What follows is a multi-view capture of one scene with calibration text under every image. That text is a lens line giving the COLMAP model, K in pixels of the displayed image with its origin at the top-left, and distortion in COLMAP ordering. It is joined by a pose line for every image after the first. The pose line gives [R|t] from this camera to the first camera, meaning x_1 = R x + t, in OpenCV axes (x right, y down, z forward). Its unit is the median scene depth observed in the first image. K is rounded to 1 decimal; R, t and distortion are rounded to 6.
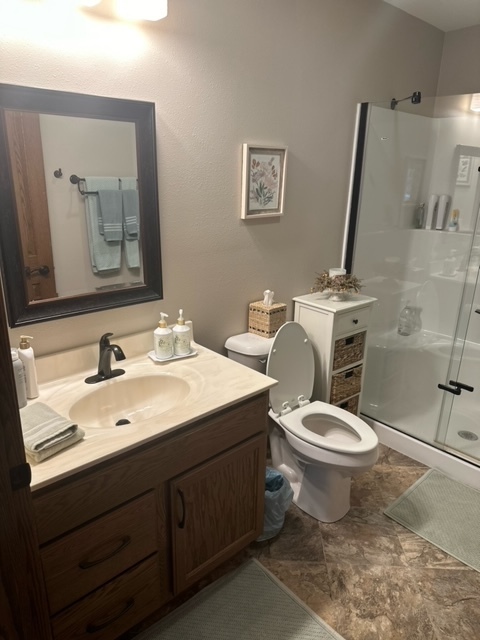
lens RADIAL K [[445.3, 0, 240.6], [0, 445.3, 318.0], [0, 0, 1]] dist [0.064918, -0.085603]
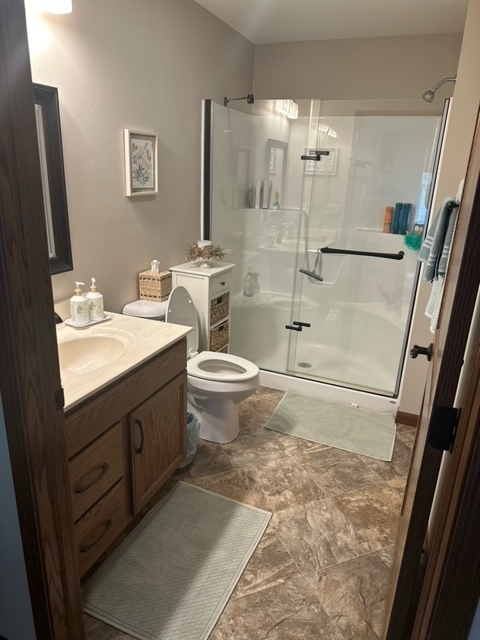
lens RADIAL K [[445.3, 0, 234.8], [0, 445.3, 321.2], [0, 0, 1]] dist [0.064918, -0.085603]
pose [[0.908526, -0.119149, 0.400480, -0.241980], [0.108787, 0.992876, 0.048604, 0.063259], [-0.403418, -0.000591, 0.915015, -0.135827]]
